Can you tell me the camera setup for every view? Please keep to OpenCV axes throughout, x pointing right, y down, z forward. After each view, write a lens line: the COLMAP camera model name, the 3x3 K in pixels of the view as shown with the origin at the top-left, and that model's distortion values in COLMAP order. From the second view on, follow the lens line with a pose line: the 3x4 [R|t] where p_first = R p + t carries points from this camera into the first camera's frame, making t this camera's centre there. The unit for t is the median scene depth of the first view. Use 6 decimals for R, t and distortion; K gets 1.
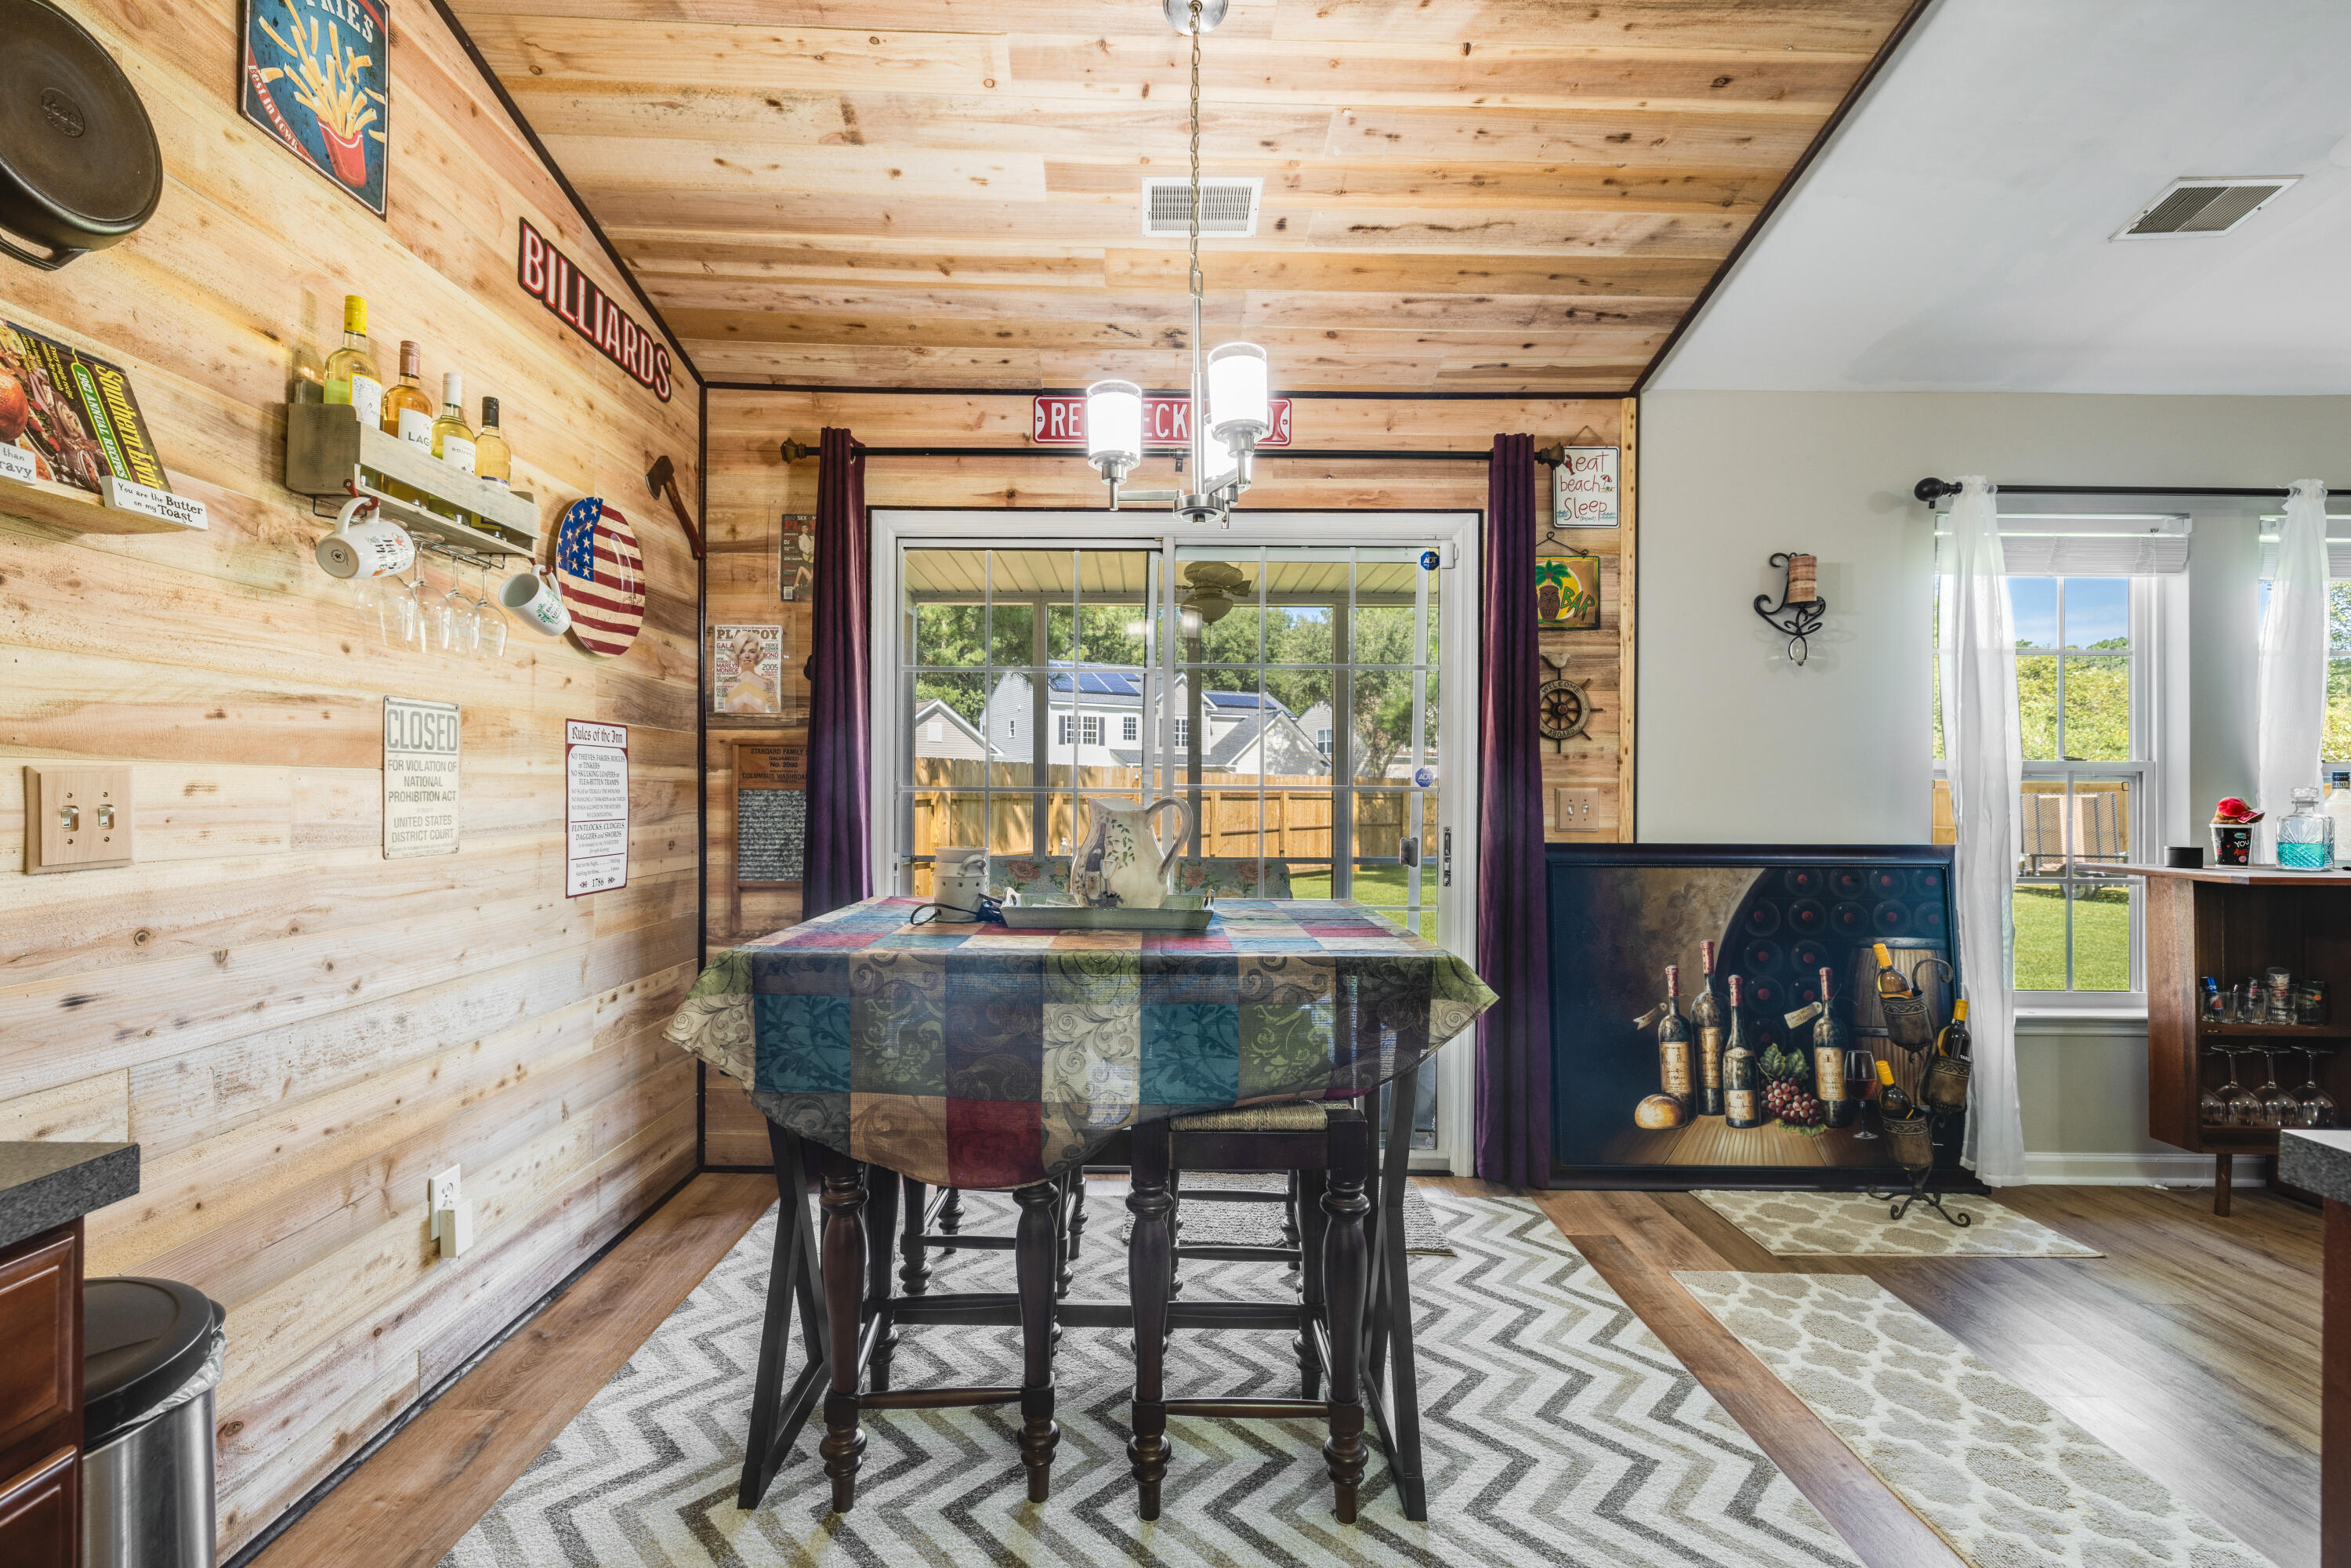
lens RADIAL K [[1018.3, 0, 1158.2], [0, 1018.3, 784.5], [0, 0, 1]] dist [0.000796, 0.000055]
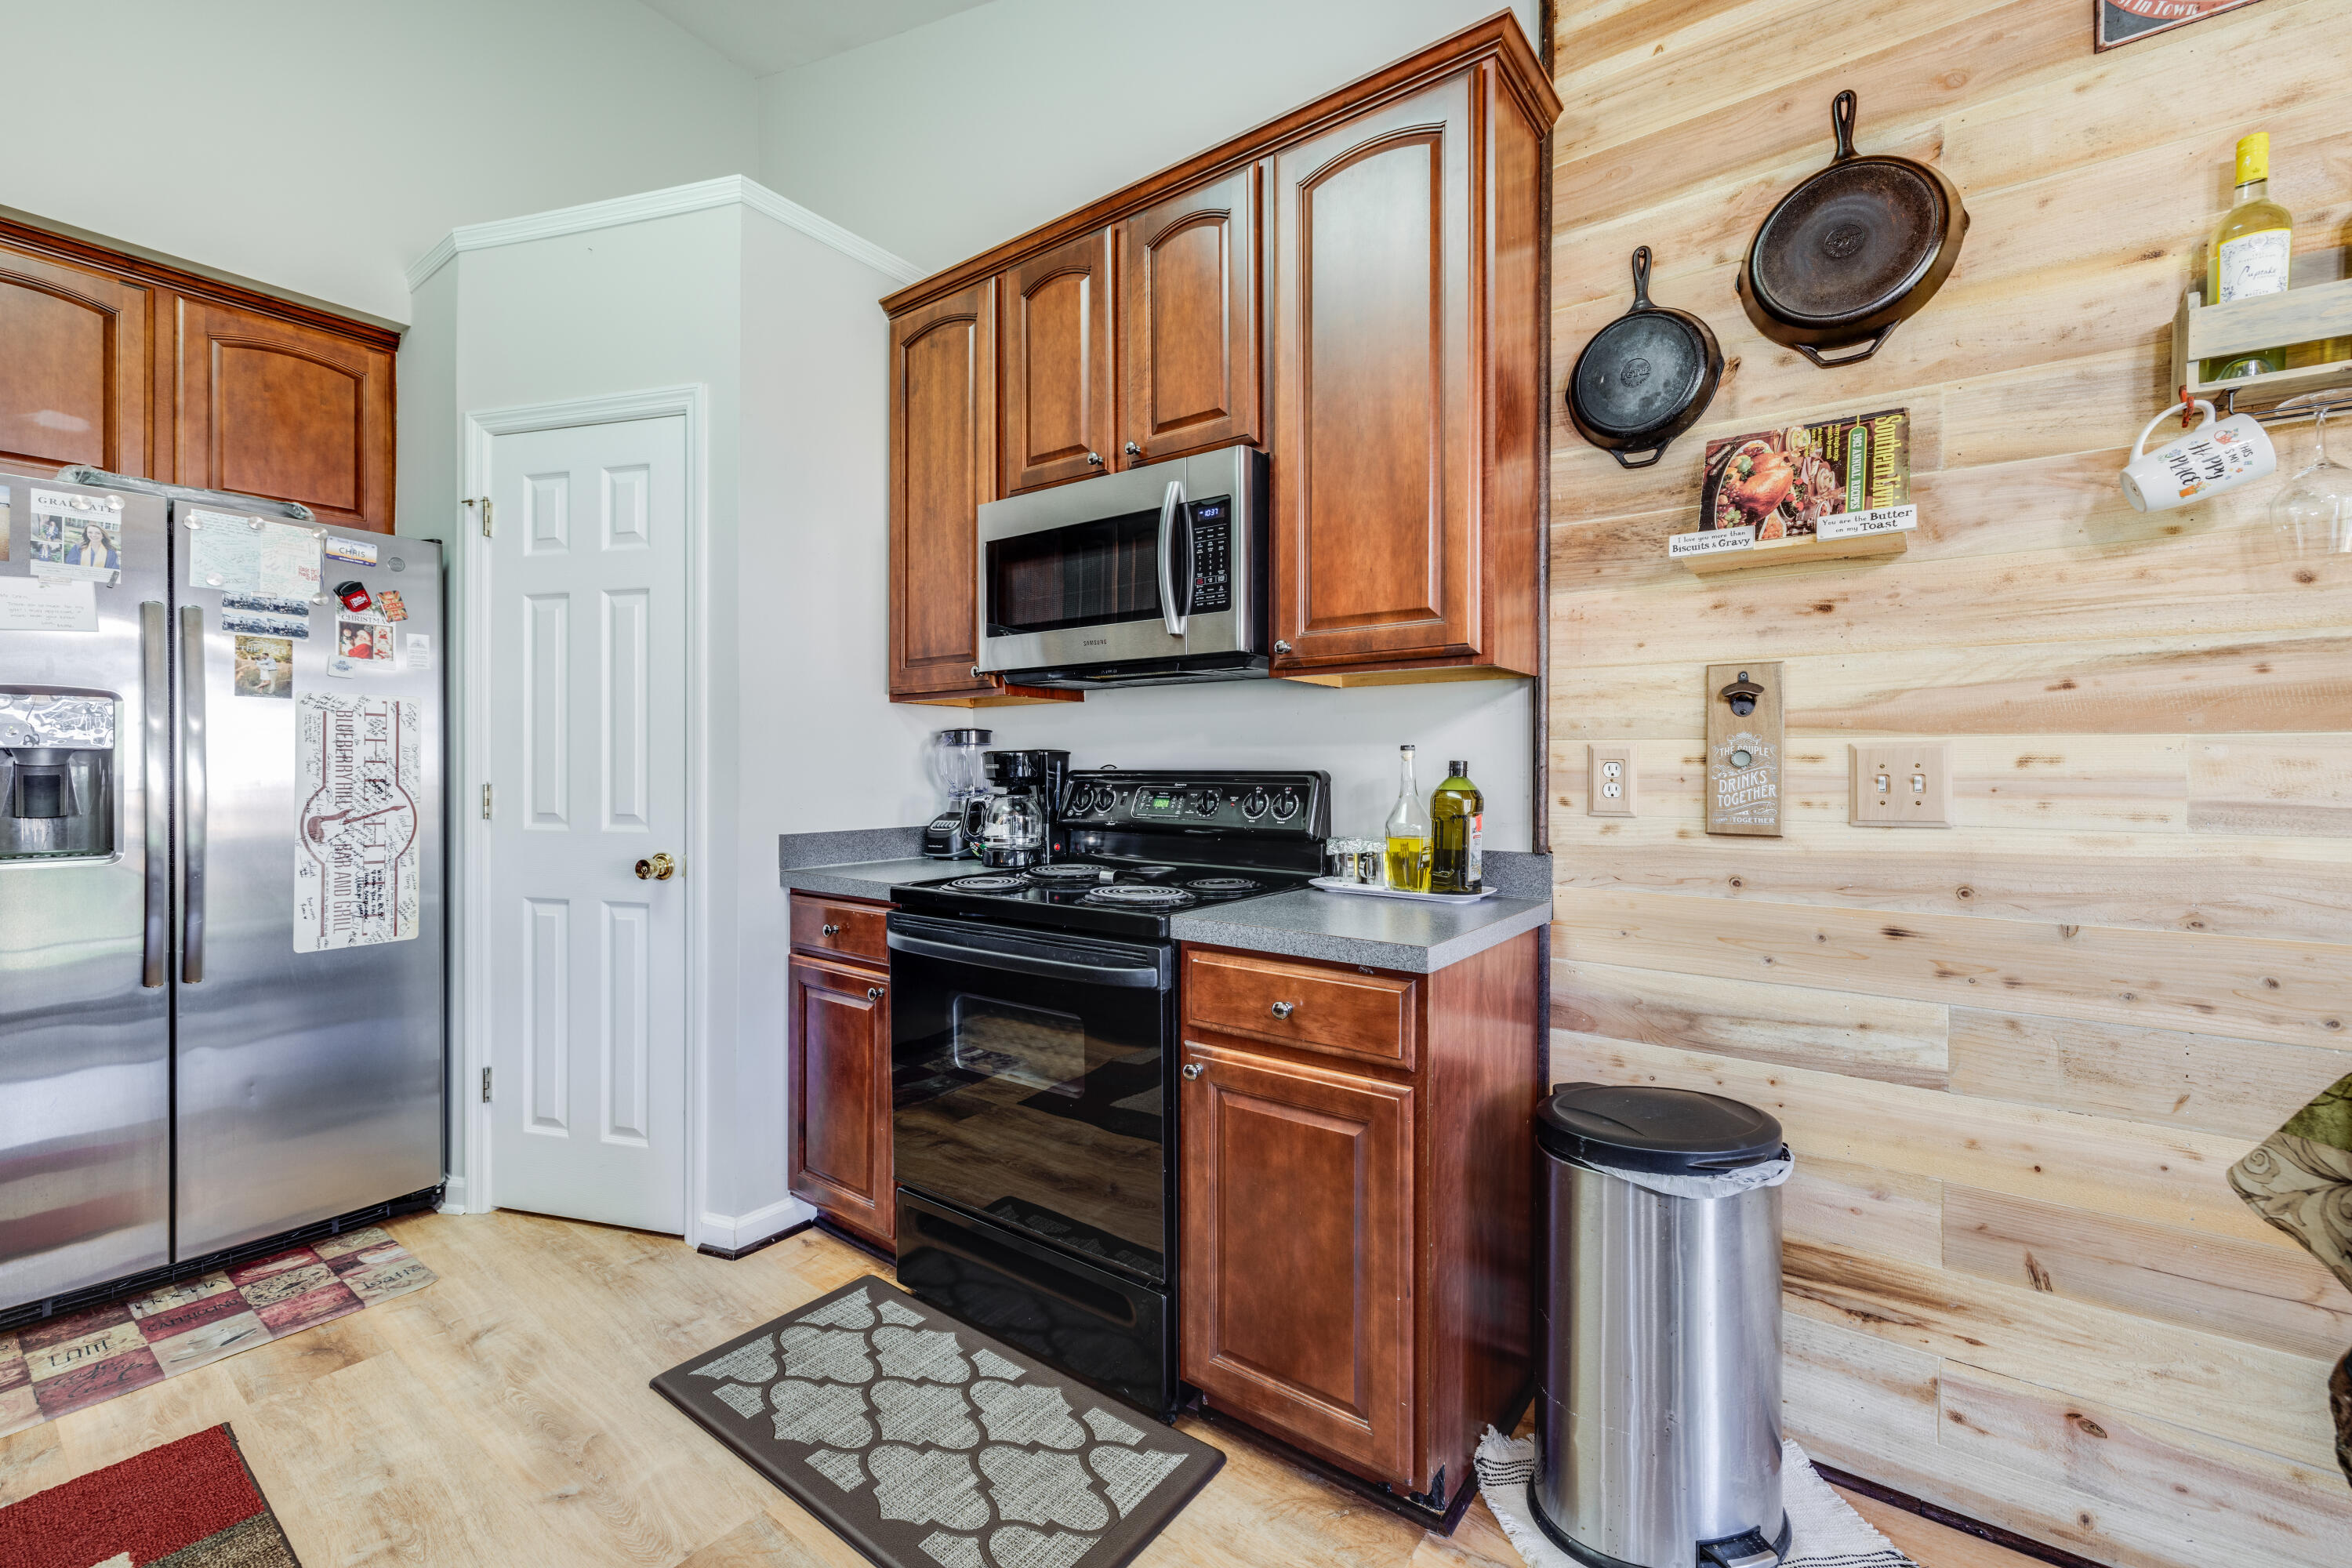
lens RADIAL K [[983.3, 0, 1166.3], [0, 983.3, 769.8], [0, 0, 1]] dist [-0.003241, 0.000008]
pose [[-0.606746, -0.004258, -0.794884, 0.207844], [-0.000131, 0.999986, -0.005258, 0.010501], [0.794895, -0.003086, -0.606739, 0.506727]]
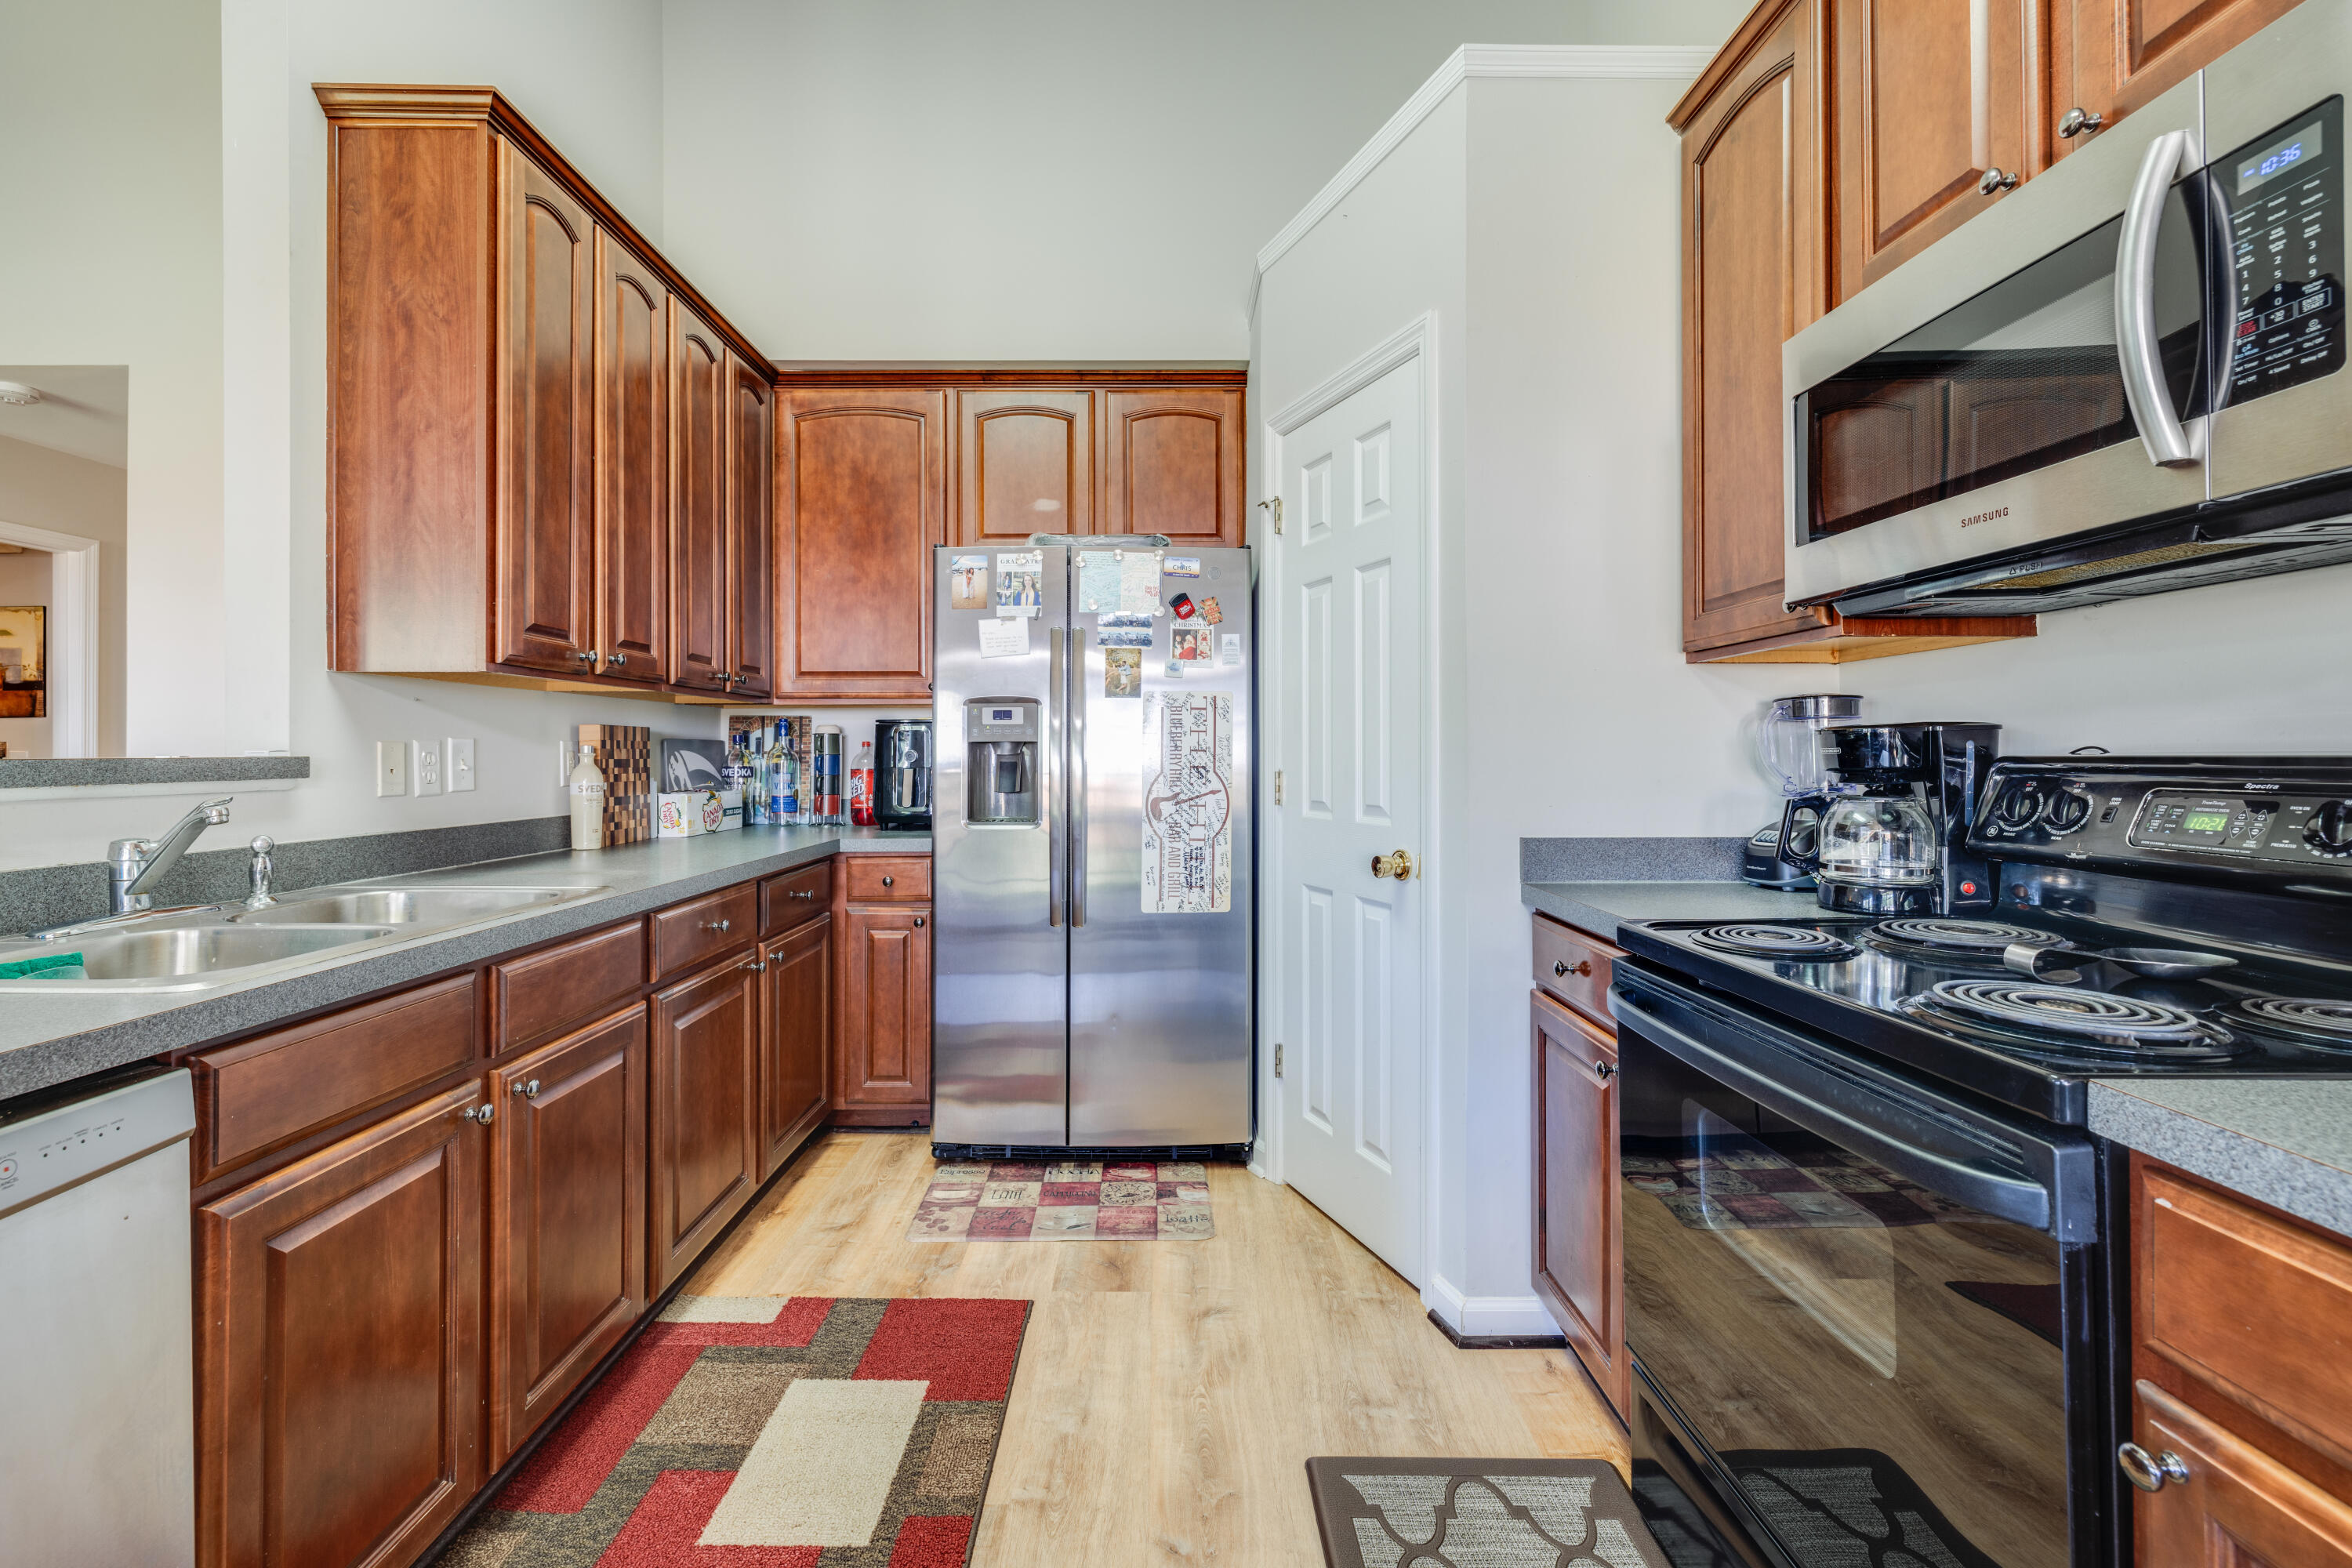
lens RADIAL K [[995.2, 0, 1152.7], [0, 995.2, 749.8], [0, 0, 1]] dist [0.000181, -0.000021]
pose [[-0.999905, -0.003868, 0.013219, -0.034878], [-0.004036, 0.999911, -0.012732, 0.011116], [-0.013168, -0.012784, -0.999832, 0.413067]]
